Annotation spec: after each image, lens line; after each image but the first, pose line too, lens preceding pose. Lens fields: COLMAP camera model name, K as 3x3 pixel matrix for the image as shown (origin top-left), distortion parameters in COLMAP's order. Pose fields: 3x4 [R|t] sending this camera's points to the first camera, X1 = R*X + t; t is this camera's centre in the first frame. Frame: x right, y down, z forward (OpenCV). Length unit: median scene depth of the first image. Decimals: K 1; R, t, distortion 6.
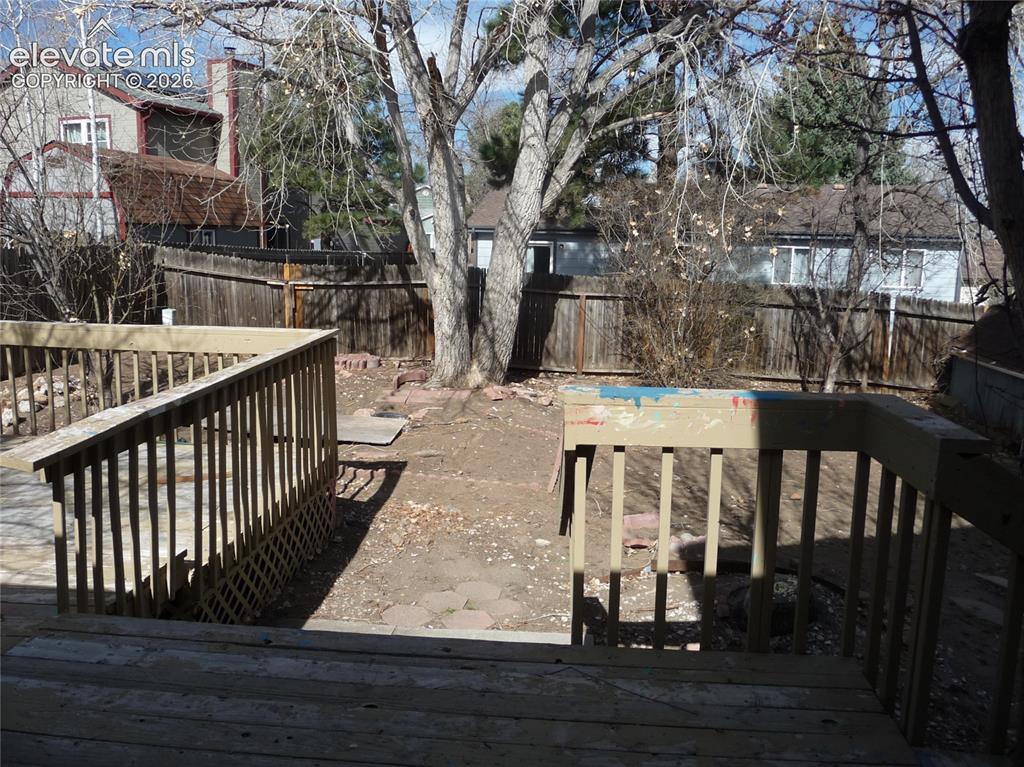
lens RADIAL K [[855.1, 0, 503.7], [0, 855.1, 382.8], [0, 0, 1]] dist [0.002719, 0.002789]
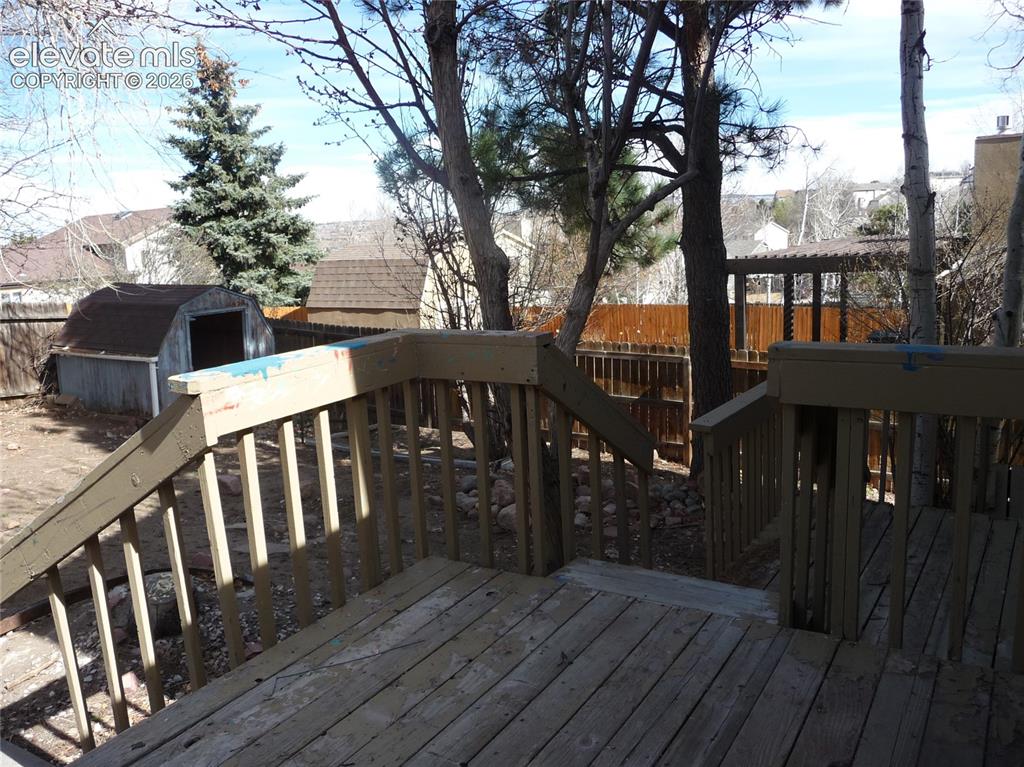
lens RADIAL K [[855.1, 0, 504.5], [0, 855.1, 382.6], [0, 0, 1]] dist [0.002719, 0.002789]
pose [[0.470583, -0.199563, 0.859492, -0.089235], [0.207205, 0.971842, 0.112201, -0.003196], [-0.857681, 0.125291, 0.498683, 0.054038]]
